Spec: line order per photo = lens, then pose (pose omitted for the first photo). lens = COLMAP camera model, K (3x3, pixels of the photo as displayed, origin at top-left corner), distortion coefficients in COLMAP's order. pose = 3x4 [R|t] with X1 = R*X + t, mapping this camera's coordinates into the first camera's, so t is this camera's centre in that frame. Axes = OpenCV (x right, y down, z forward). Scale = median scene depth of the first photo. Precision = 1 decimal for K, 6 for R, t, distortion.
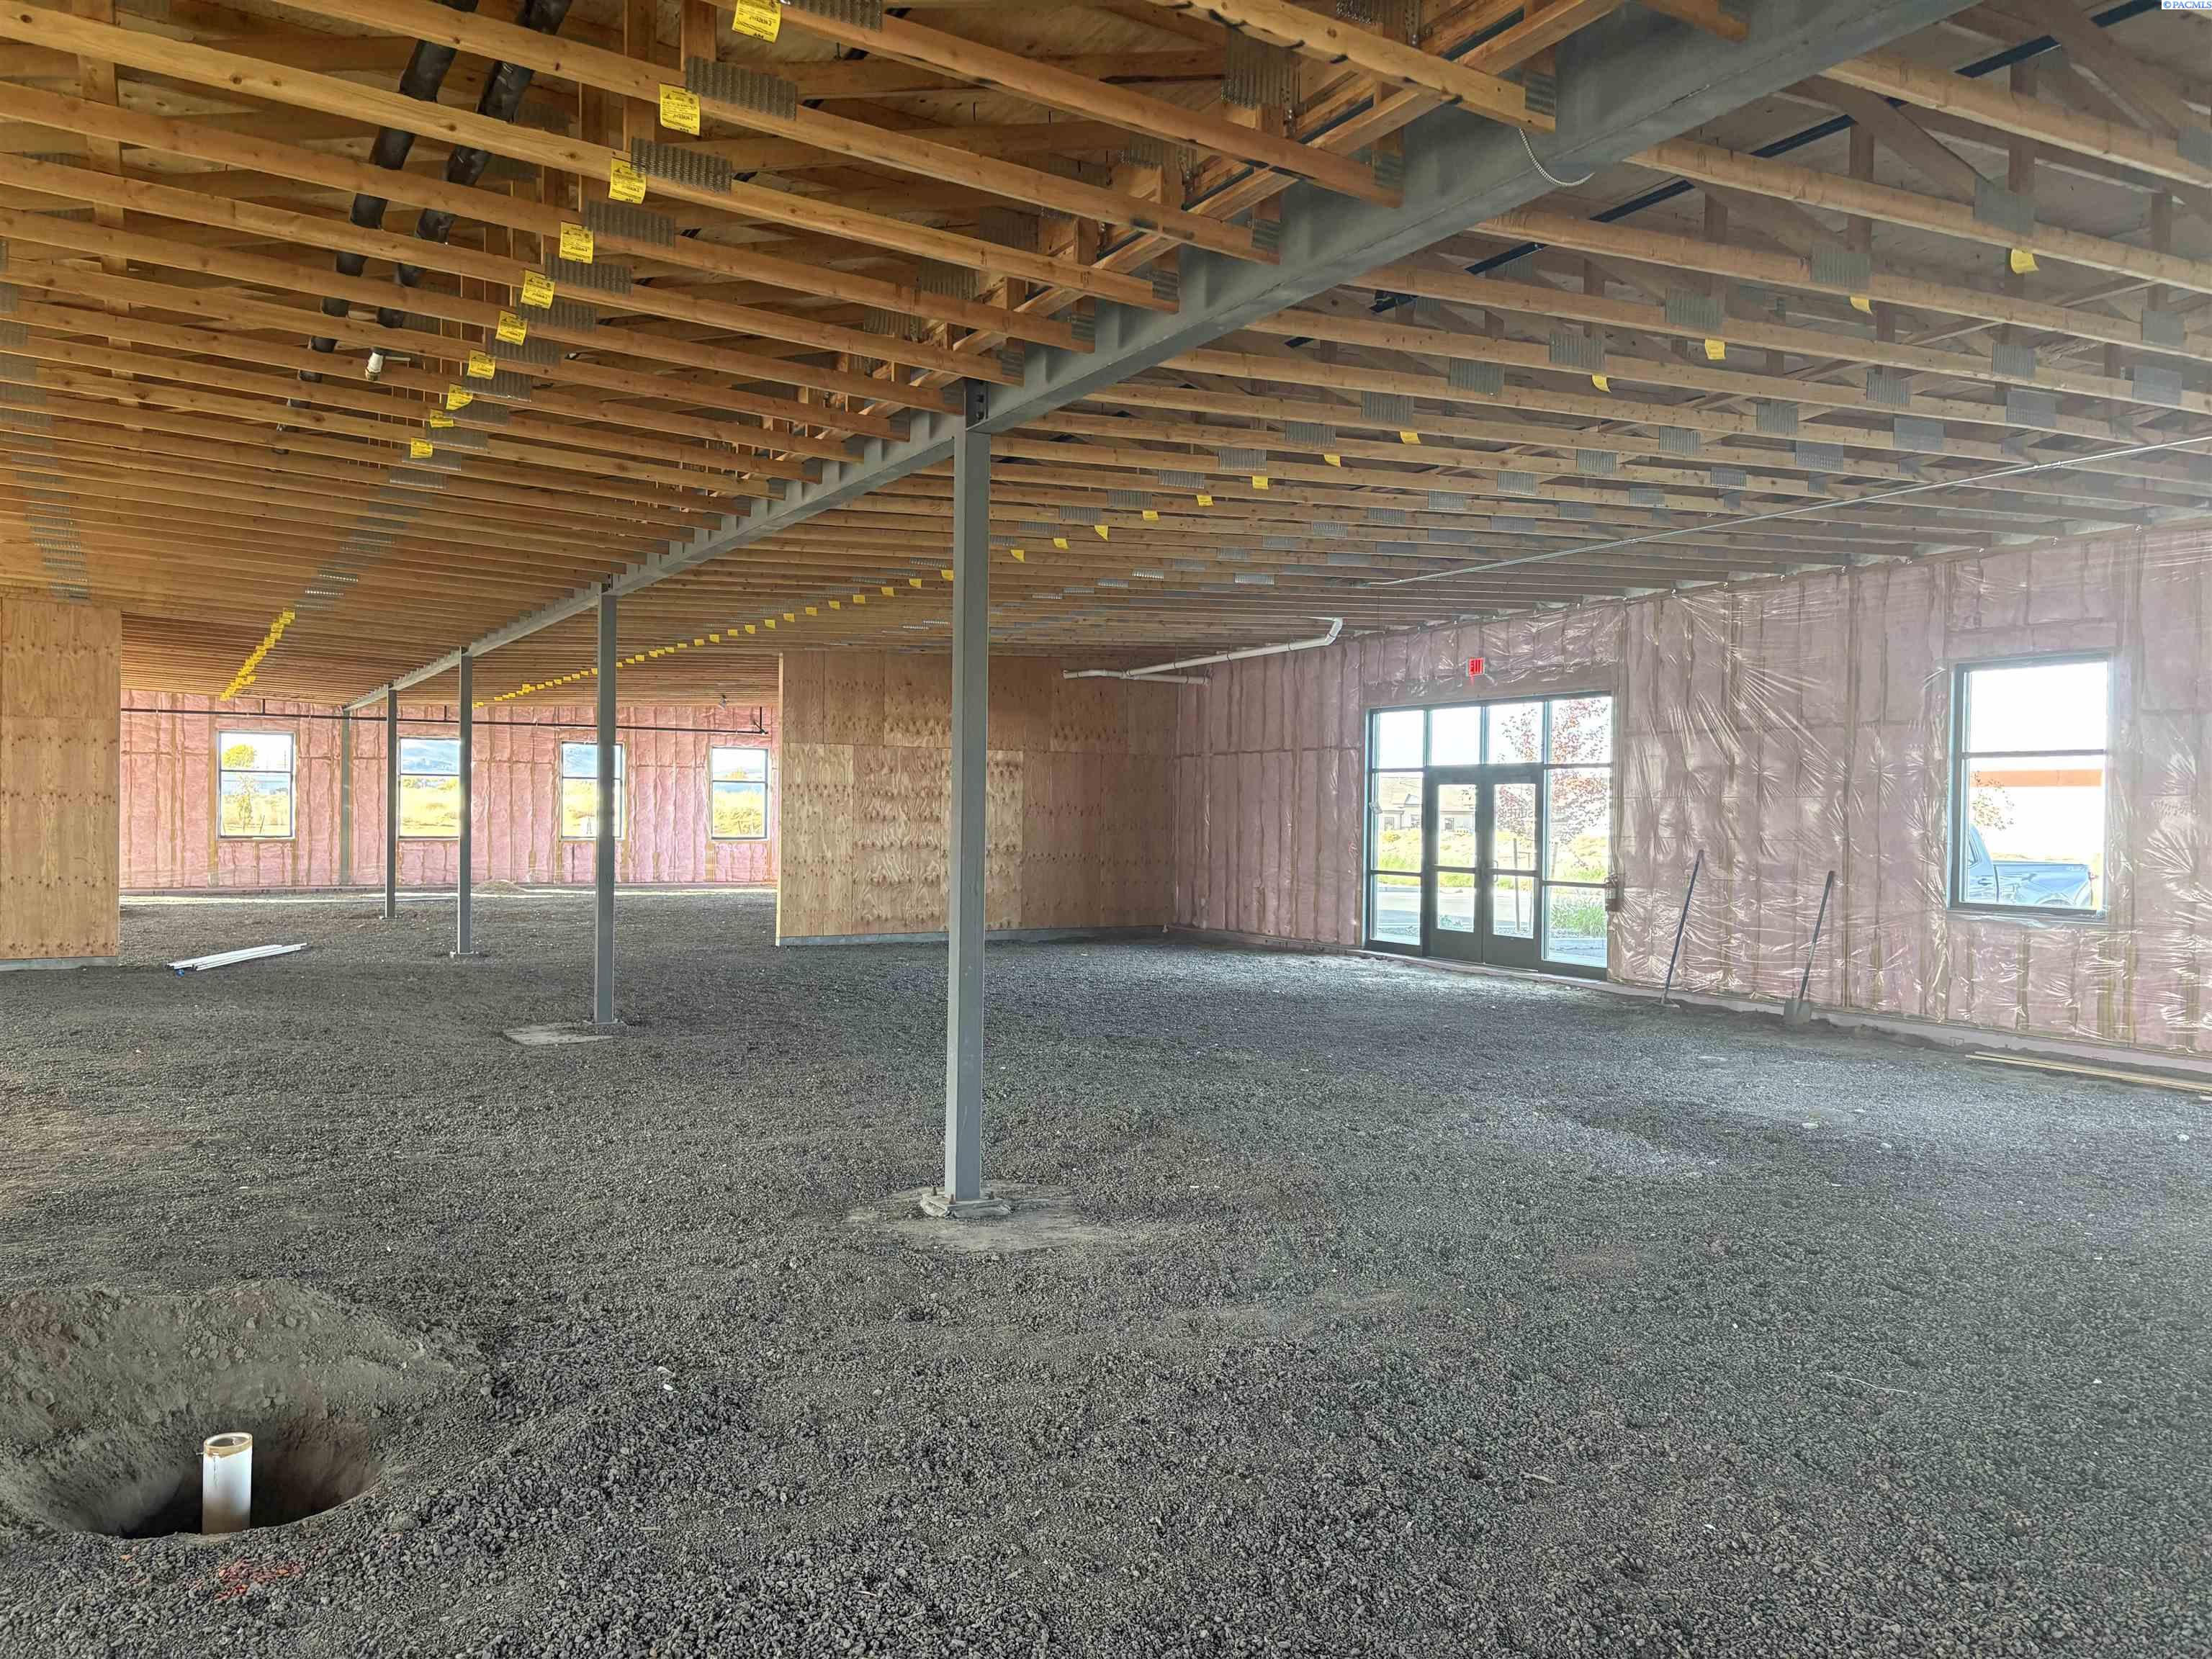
lens RADIAL K [[1666.7, 0, 1097.5], [0, 1666.7, 845.5], [0, 0, 1]] dist [0.054148, -0.046359]
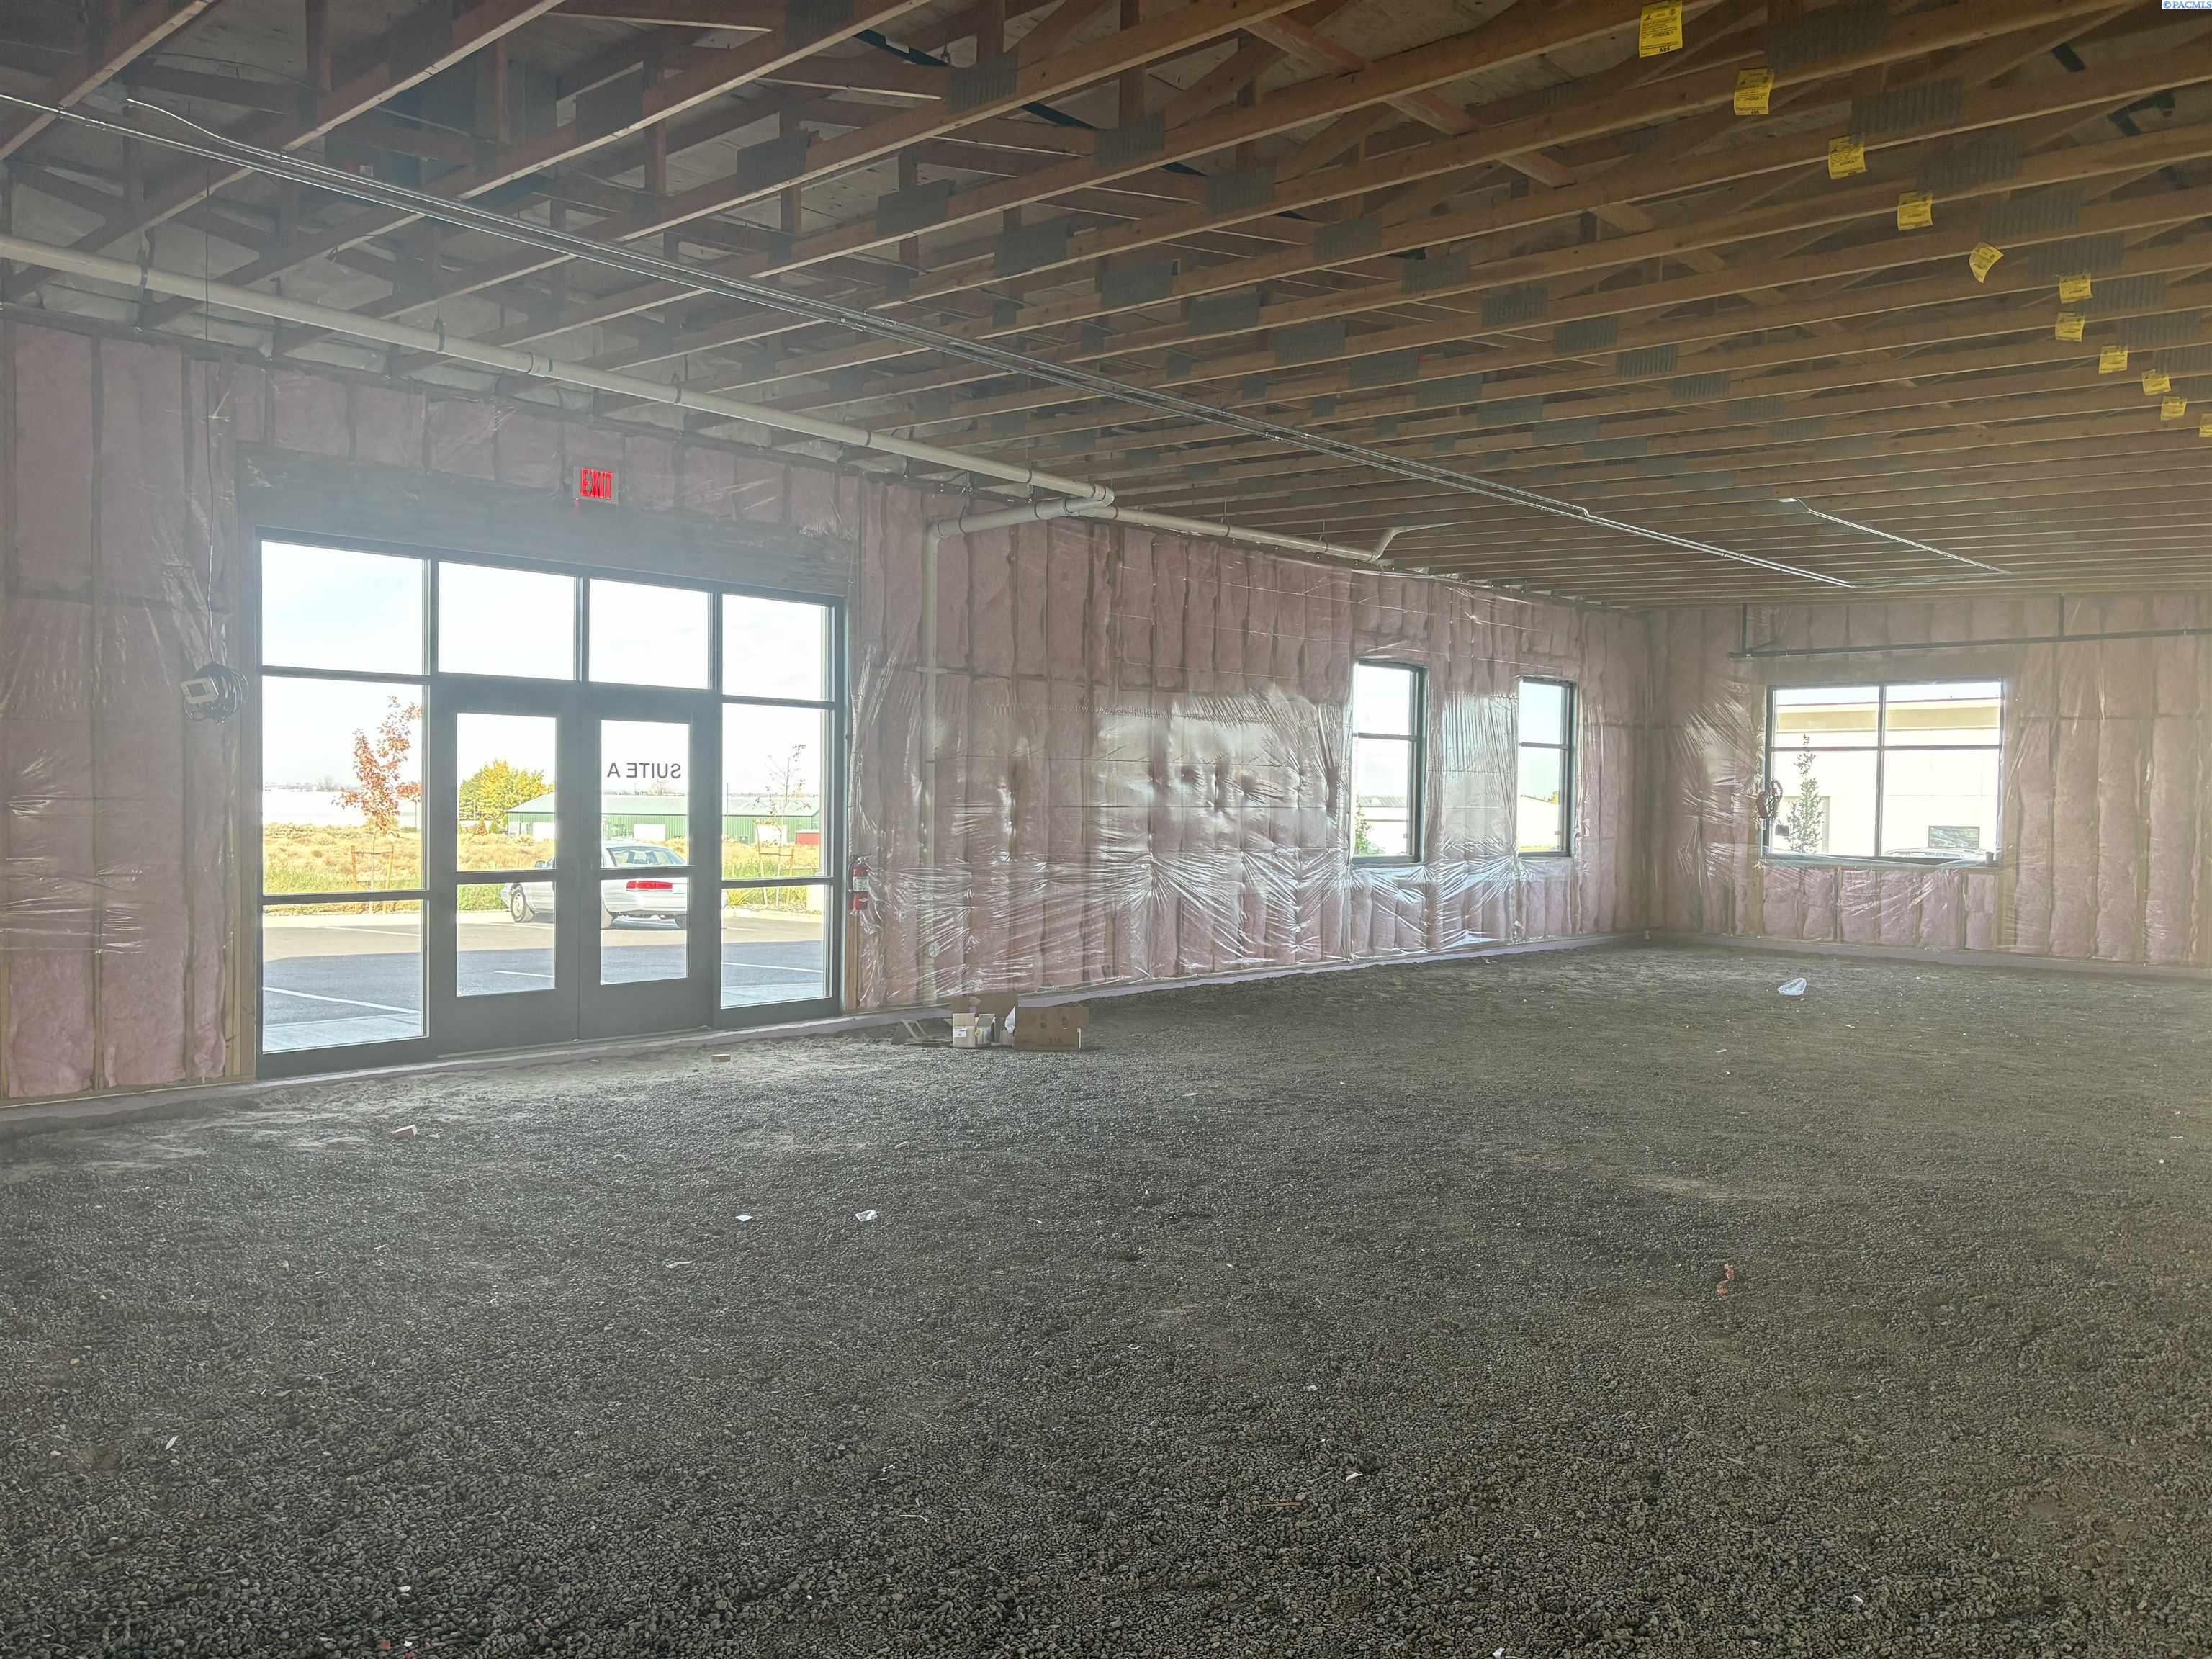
lens RADIAL K [[1666.7, 0, 1105.6], [0, 1666.7, 822.8], [0, 0, 1]] dist [0.054148, -0.046359]
pose [[-0.275980, -0.033094, 0.960593, -0.384458], [0.001523, 0.999391, 0.034868, -0.023312], [-0.961162, 0.011086, -0.275761, 1.082132]]
